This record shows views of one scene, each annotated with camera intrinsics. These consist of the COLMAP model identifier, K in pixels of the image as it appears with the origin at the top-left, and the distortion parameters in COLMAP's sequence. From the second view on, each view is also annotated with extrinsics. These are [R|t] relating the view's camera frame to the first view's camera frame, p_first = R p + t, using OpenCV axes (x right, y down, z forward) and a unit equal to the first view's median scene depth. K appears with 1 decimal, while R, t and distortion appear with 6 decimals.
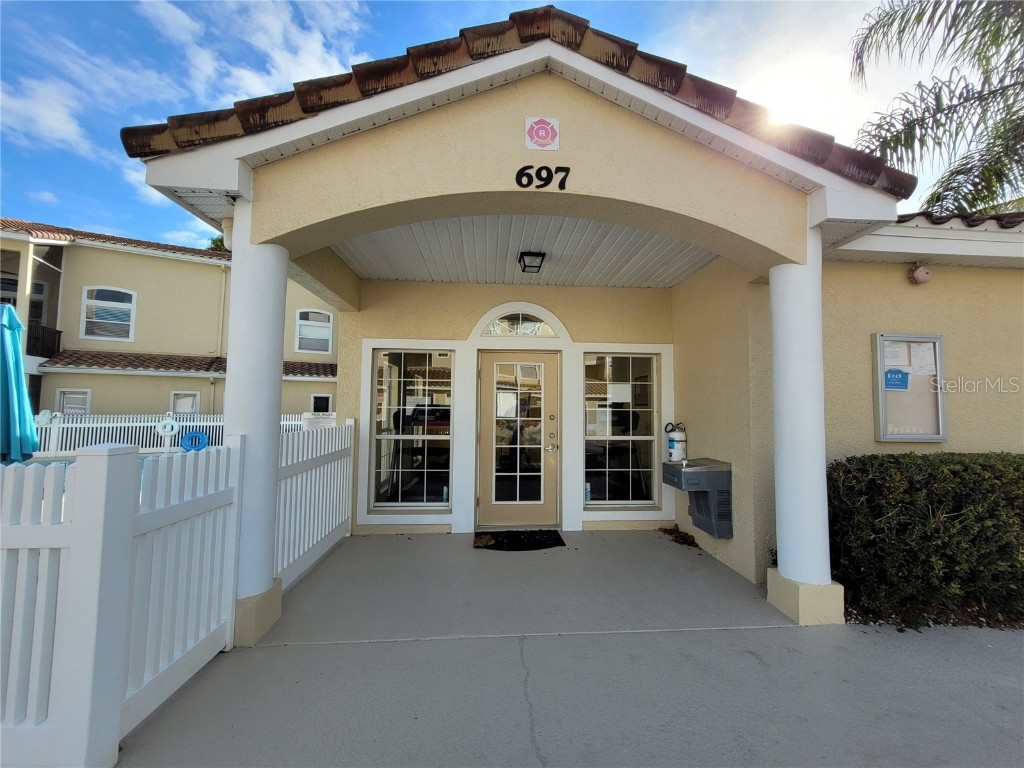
lens RADIAL K [[404.0, 0, 519.3], [0, 404.0, 383.6], [0, 0, 1]] dist [0.003050, 0.000062]
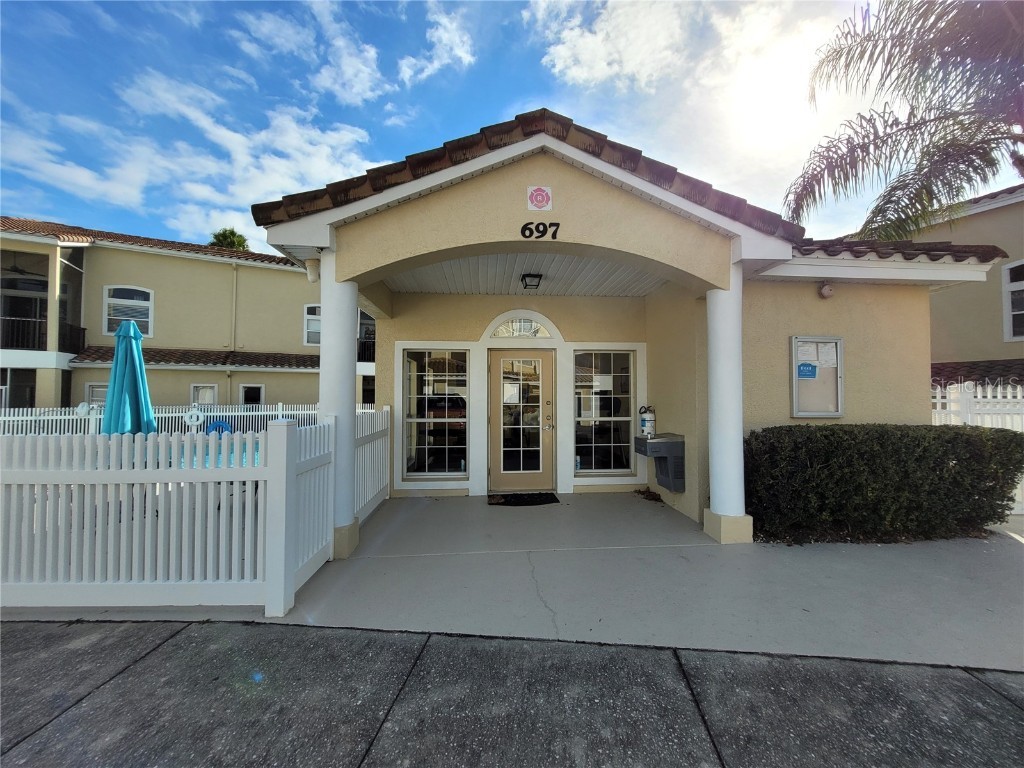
lens RADIAL K [[403.5, 0, 520.3], [0, 403.5, 384.1], [0, 0, 1]] dist [-0.000080, 0.000182]
pose [[0.999858, -0.011205, 0.012619, -0.020676], [0.010812, 0.999466, 0.030829, -0.013995], [-0.012958, -0.030688, 0.999445, -0.246173]]
